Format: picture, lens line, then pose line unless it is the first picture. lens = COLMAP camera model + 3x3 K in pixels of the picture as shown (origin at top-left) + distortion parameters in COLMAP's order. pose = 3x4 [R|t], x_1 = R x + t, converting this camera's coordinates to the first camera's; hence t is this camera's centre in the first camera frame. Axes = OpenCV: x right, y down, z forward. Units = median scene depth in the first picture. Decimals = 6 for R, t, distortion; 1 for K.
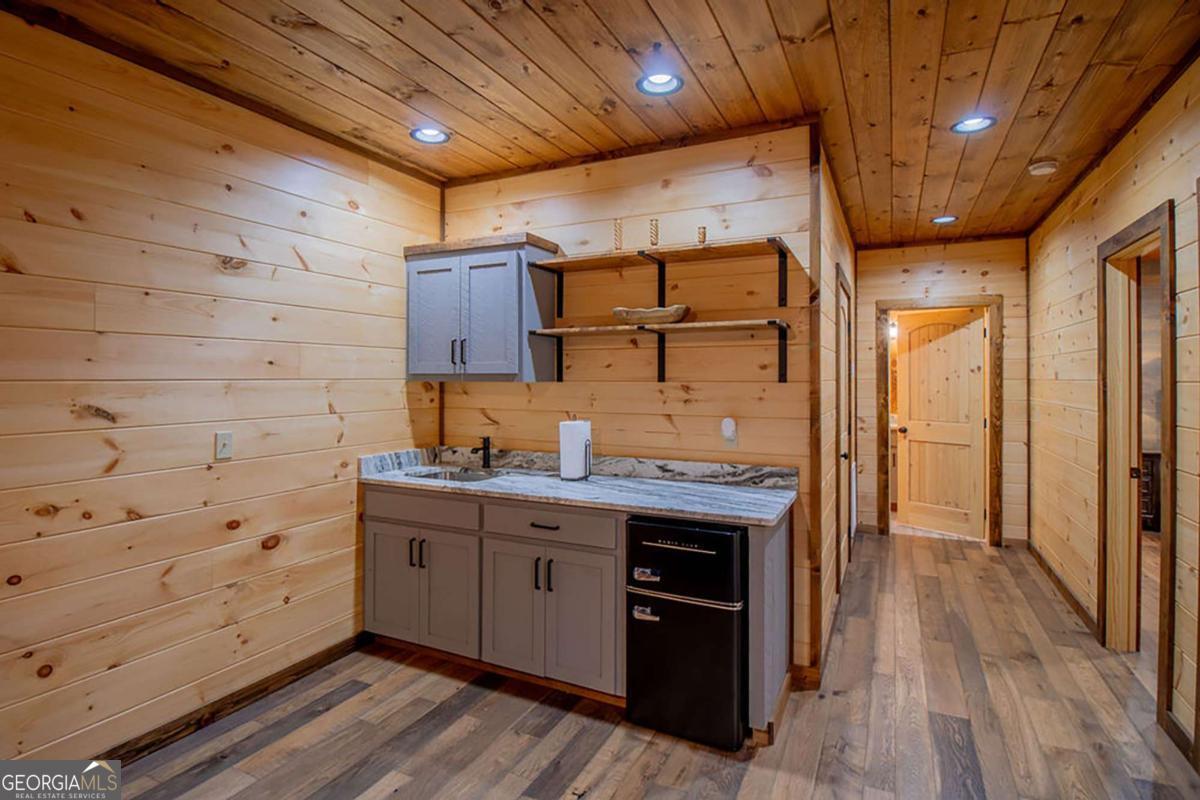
lens RADIAL K [[594.6, 0, 584.3], [0, 594.6, 373.1], [0, 0, 1]] dist [-0.016148, -0.002777]
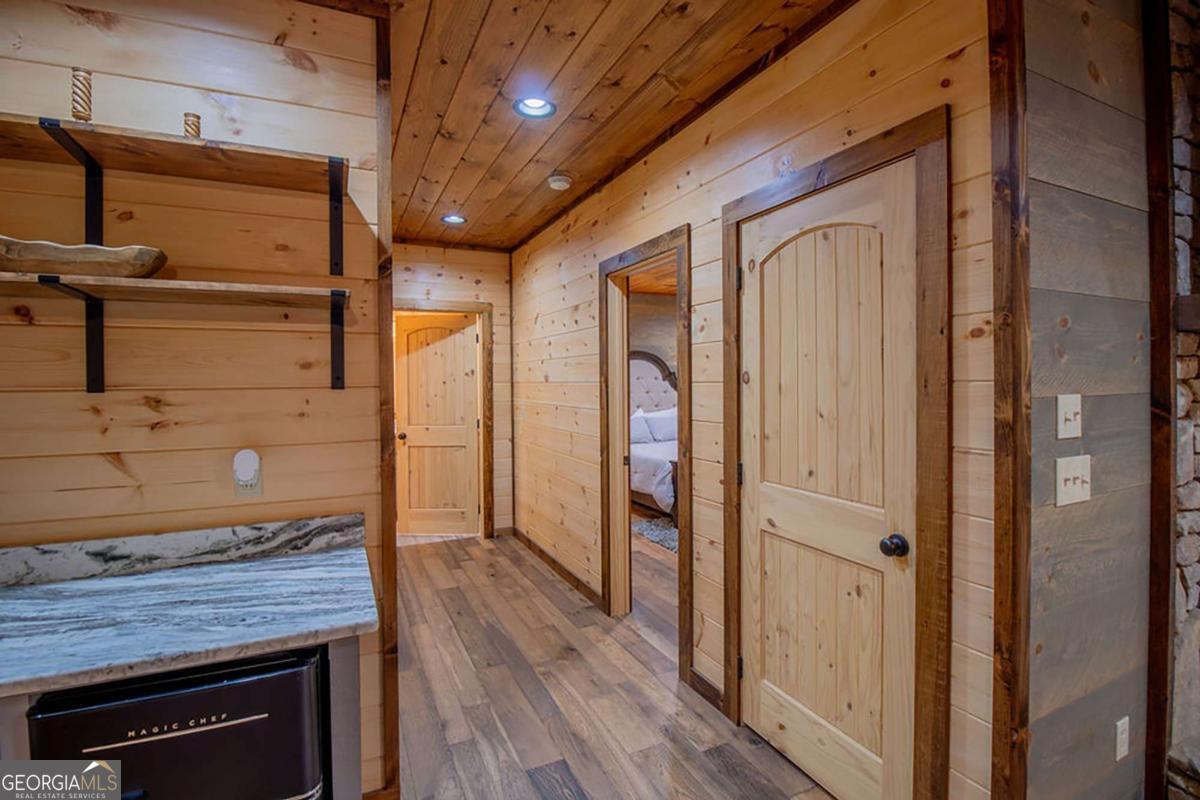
lens RADIAL K [[571.0, 0, 601.4], [0, 571.0, 386.9], [0, 0, 1]] dist [-0.003566, -0.009154]
pose [[0.608460, -0.015338, 0.793436, 0.004097], [0.003399, 0.999854, 0.016721, 0.003009], [-0.793577, -0.007477, 0.608424, 0.301230]]
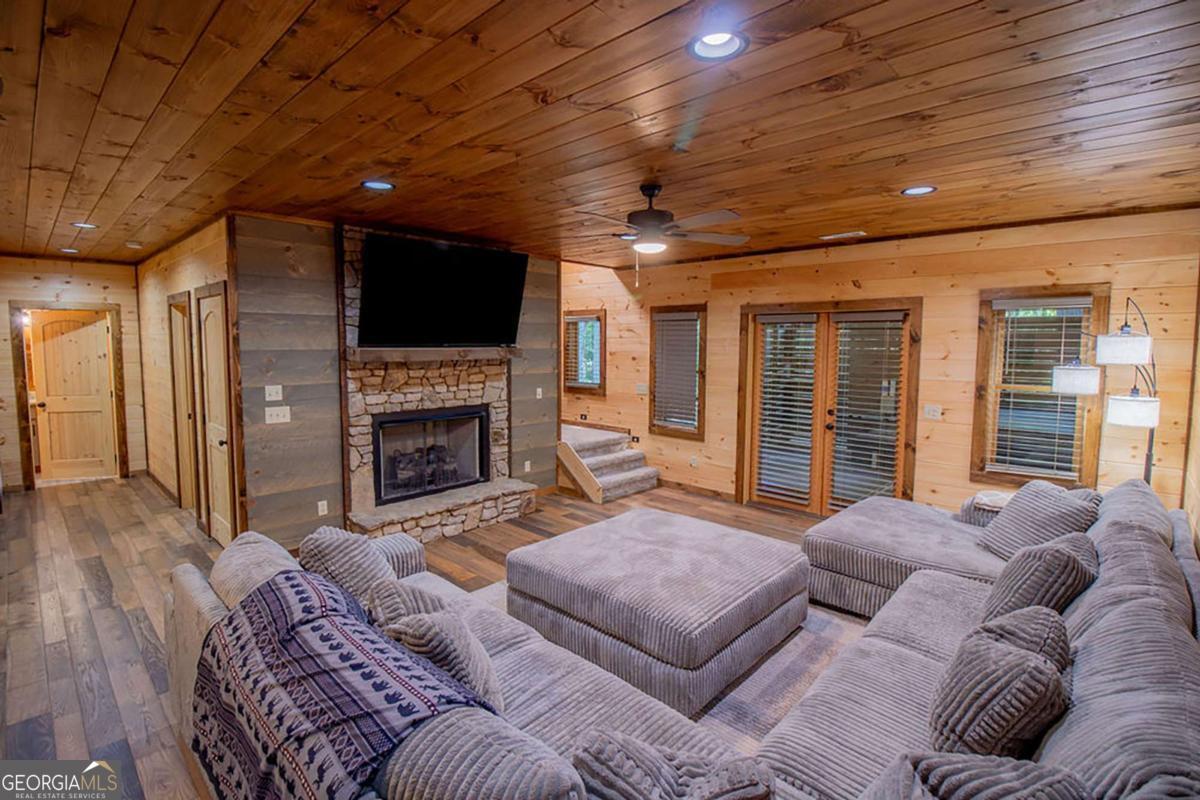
lens RADIAL K [[571.0, 0, 596.0], [0, 571.0, 388.5], [0, 0, 1]] dist [-0.003566, -0.009154]
pose [[0.287048, -0.077538, 0.954773, -0.418997], [-0.015078, 0.996229, 0.085438, -0.092932], [-0.957798, -0.038920, 0.284796, -0.737937]]
